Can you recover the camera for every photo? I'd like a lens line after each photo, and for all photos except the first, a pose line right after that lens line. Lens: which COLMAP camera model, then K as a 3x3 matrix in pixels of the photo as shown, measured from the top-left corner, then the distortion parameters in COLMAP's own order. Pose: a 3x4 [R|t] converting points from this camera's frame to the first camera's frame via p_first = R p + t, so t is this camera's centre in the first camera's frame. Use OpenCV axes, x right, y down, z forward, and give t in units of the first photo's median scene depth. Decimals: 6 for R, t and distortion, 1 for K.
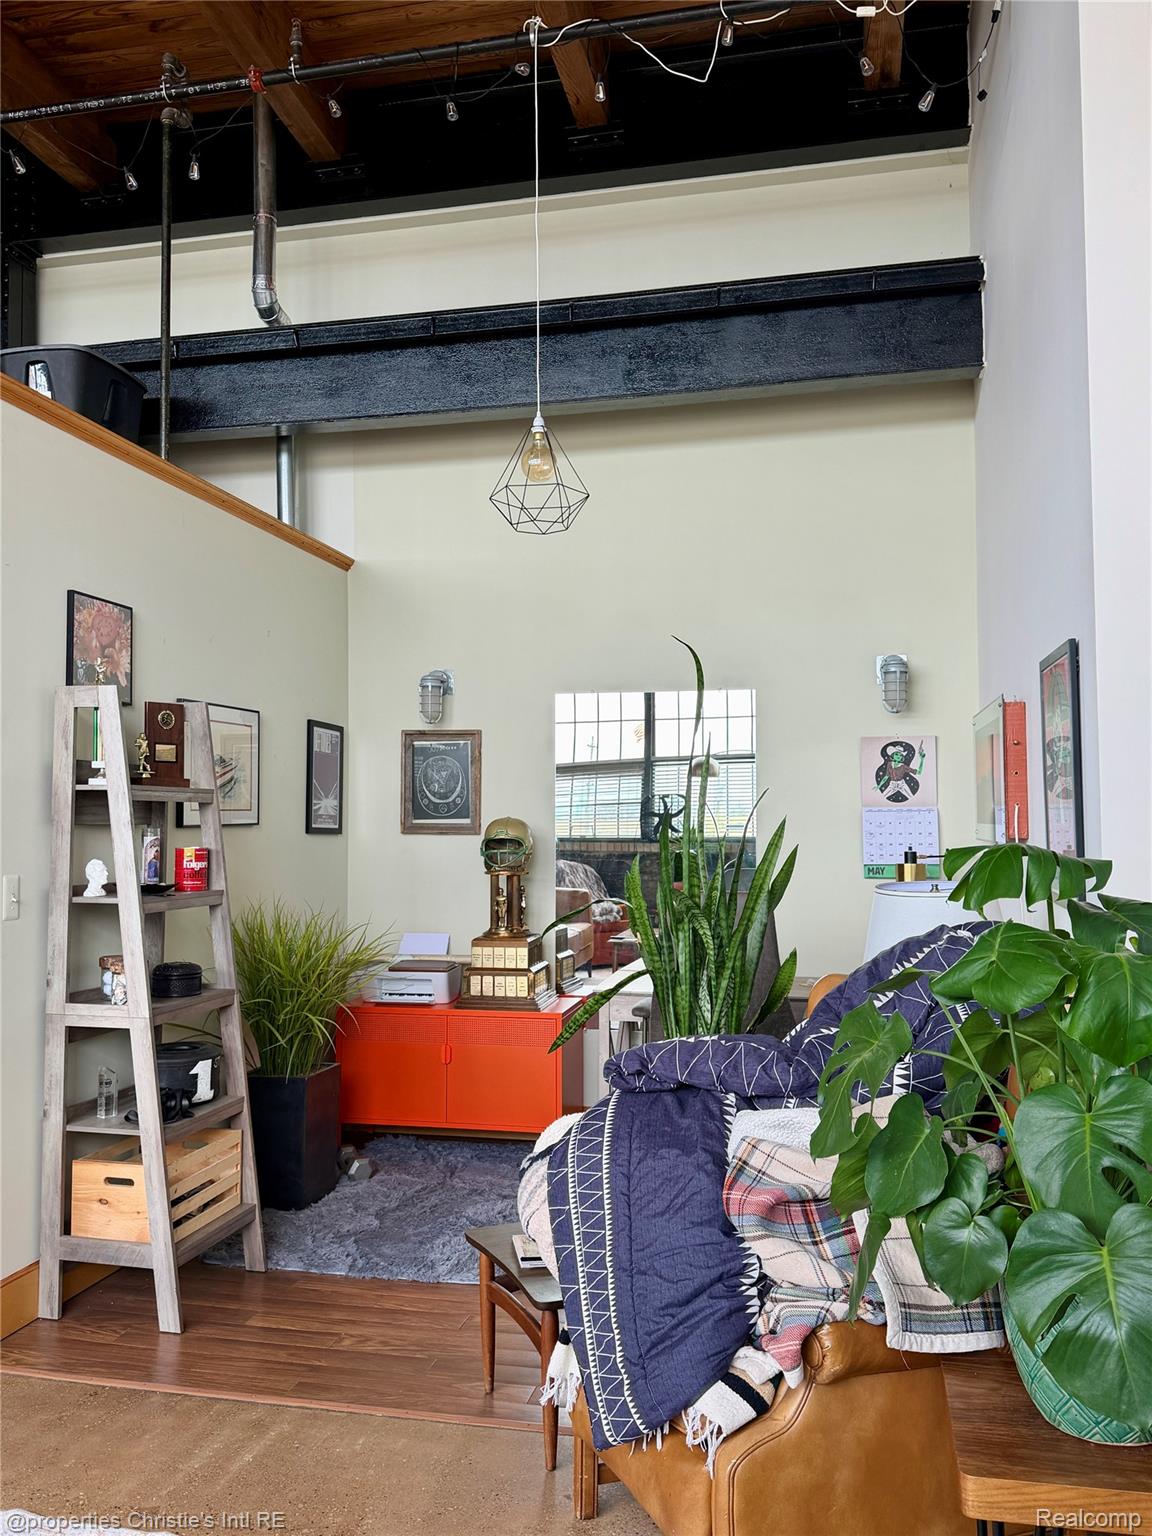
lens RADIAL K [[1271.8, 0, 576.0], [0, 1271.8, 768.0], [0, 0, 1]] dist [0.114862, -0.157024]
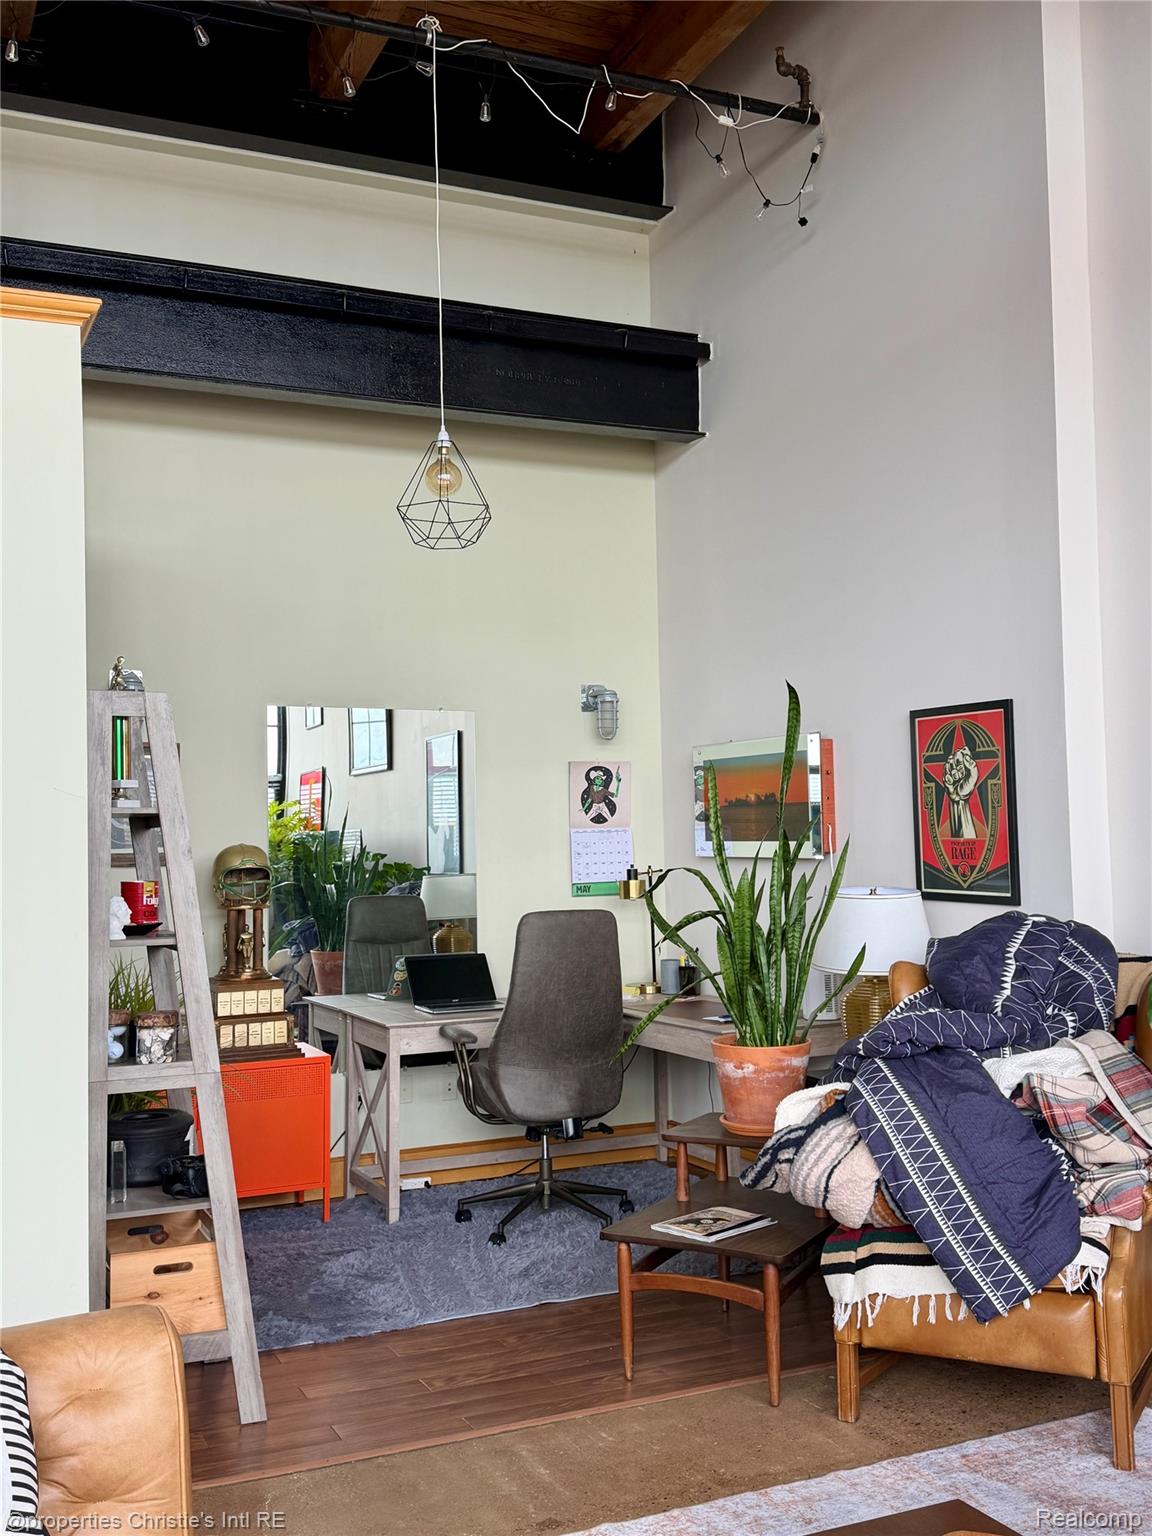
lens RADIAL K [[1542.0, 0, 576.0], [0, 1542.0, 768.0], [0, 0, 1]] dist [0.154844, -0.263850]
pose [[0.786788, 0.015614, 0.617026, -0.558941], [-0.007280, 0.999845, -0.016019, 0.001350], [-0.617180, 0.008112, 0.786780, 0.007757]]
